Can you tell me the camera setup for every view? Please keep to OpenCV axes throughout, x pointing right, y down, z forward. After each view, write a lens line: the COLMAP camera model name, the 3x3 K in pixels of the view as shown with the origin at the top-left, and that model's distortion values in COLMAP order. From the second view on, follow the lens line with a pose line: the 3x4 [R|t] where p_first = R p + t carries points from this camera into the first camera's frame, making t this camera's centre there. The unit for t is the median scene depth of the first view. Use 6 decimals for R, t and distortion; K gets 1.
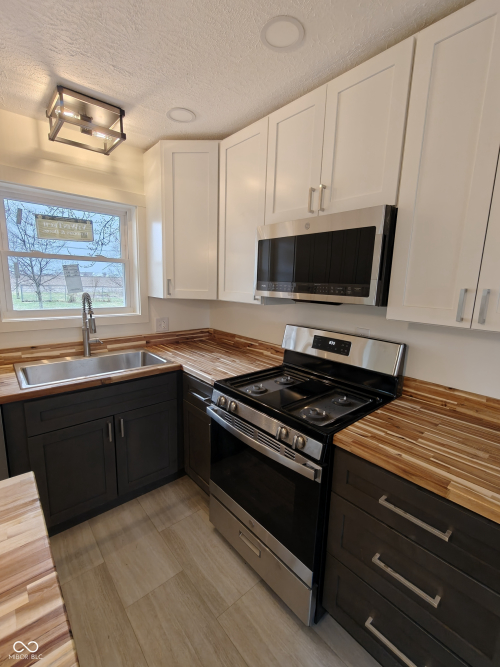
lens RADIAL K [[300.2, 0, 248.4], [0, 300.2, 333.7], [0, 0, 1]] dist [-0.000284, -0.000331]
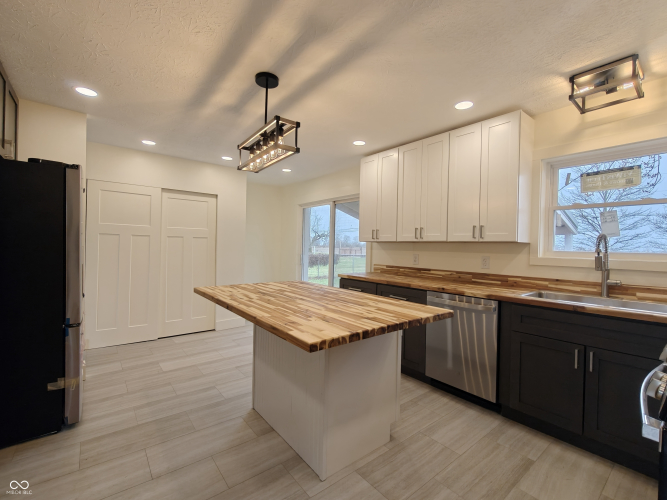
lens RADIAL K [[300.2, 0, 335.0], [0, 300.2, 250.1], [0, 0, 1]] dist [-0.000284, -0.000331]
pose [[-0.038639, -0.019510, -0.999063, 0.573988], [-0.192990, 0.981131, -0.011696, 0.119518], [0.980440, 0.192358, -0.041675, 0.132983]]
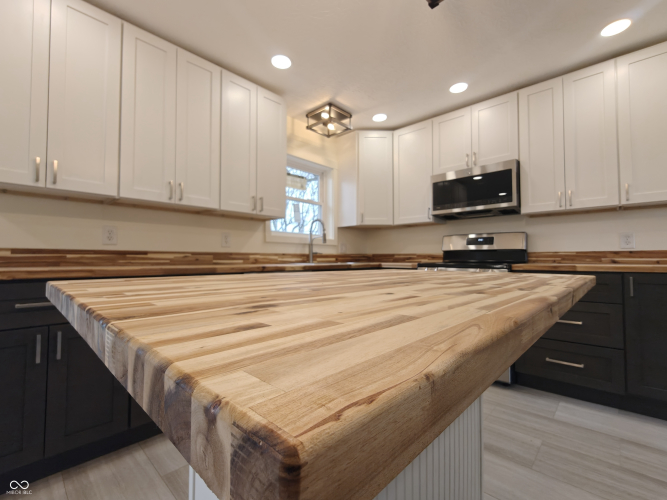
lens RADIAL K [[300.2, 0, 337.5], [0, 300.2, 249.5], [0, 0, 1]] dist [-0.000284, -0.000331]
pose [[0.993576, -0.024158, 0.110561, -0.630957], [0.045742, 0.979320, -0.197080, 0.337373], [-0.103513, 0.200872, 0.974133, -0.493192]]
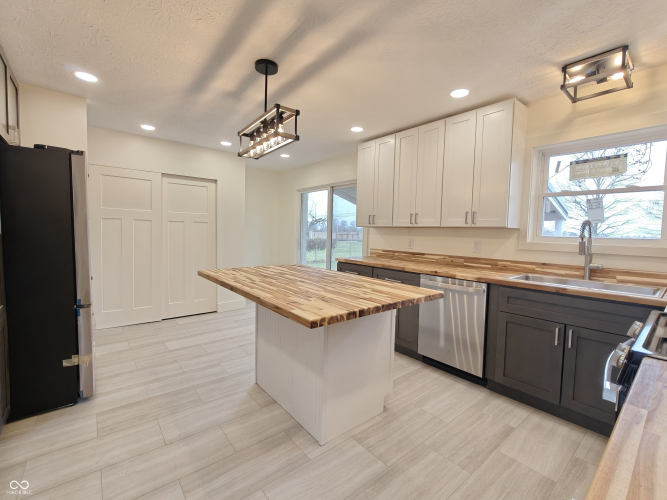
lens RADIAL K [[300.2, 0, 336.0], [0, 300.2, 249.9], [0, 0, 1]] dist [-0.000284, -0.000331]
pose [[-0.024801, 0.031803, -0.999186, 0.623012], [-0.195251, 0.980091, 0.036042, 0.119290], [0.980440, 0.195986, -0.018098, 0.130078]]
